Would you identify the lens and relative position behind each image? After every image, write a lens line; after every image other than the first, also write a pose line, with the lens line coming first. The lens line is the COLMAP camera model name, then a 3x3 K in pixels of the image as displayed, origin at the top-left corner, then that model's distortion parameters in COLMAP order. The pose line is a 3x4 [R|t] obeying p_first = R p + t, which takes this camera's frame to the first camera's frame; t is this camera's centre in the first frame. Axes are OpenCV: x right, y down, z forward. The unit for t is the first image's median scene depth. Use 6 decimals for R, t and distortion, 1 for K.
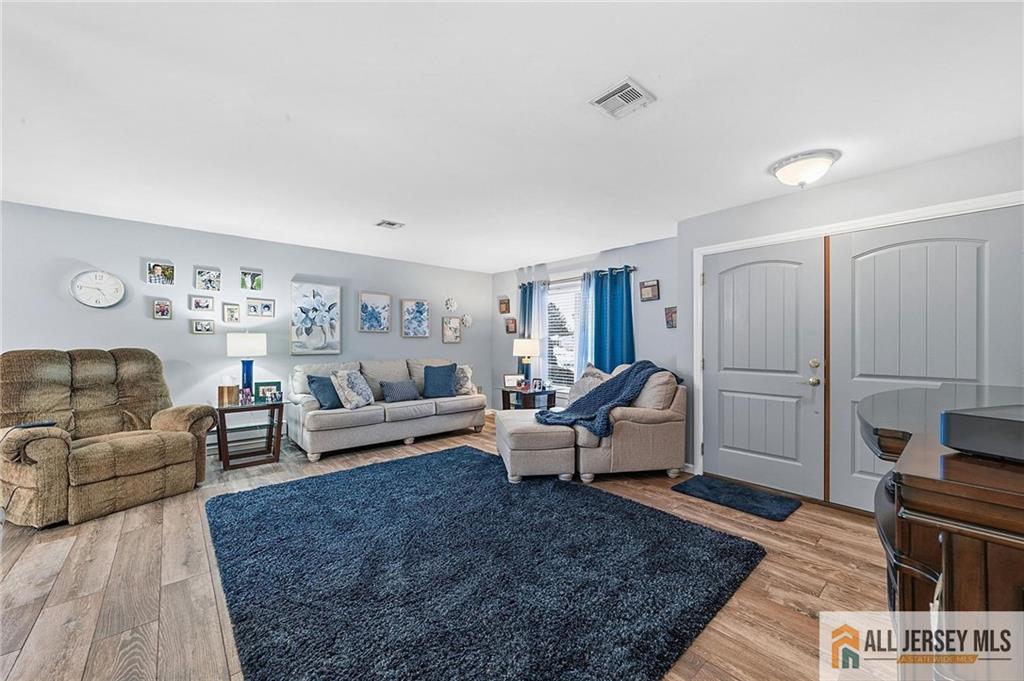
lens RADIAL K [[399.7, 0, 514.8], [0, 399.7, 344.3], [0, 0, 1]] dist [-0.002223, -0.000071]
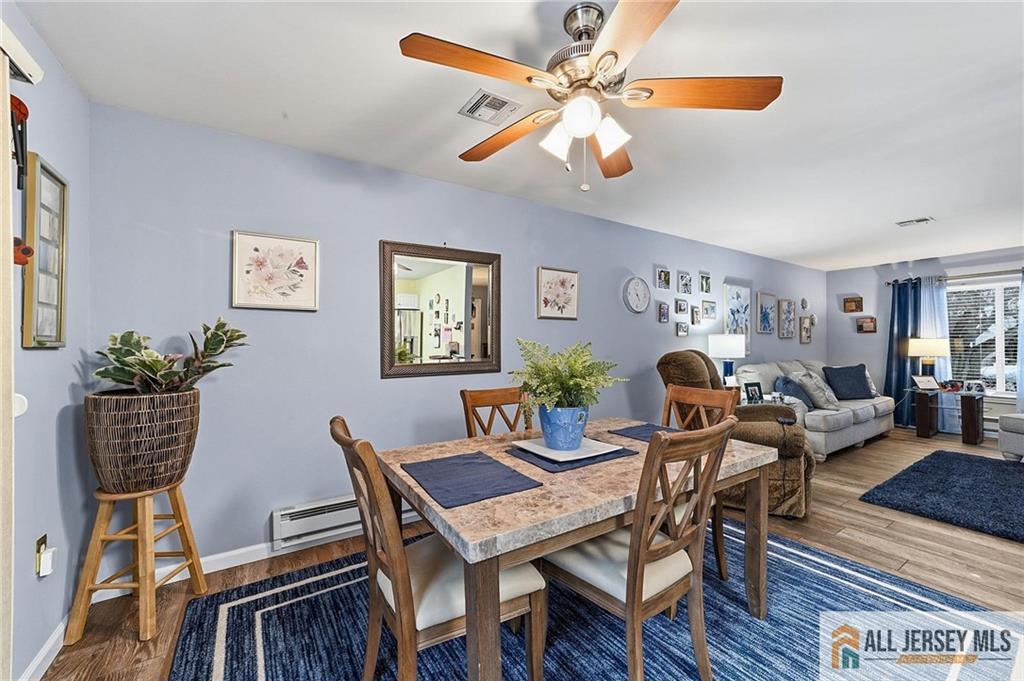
lens RADIAL K [[399.7, 0, 514.8], [0, 399.7, 344.3], [0, 0, 1]] dist [-0.002223, -0.000071]
pose [[0.990463, -0.009408, -0.137455, -0.958426], [0.008649, 0.999944, -0.006115, -0.001597], [0.137505, 0.004868, 0.990489, -0.083469]]
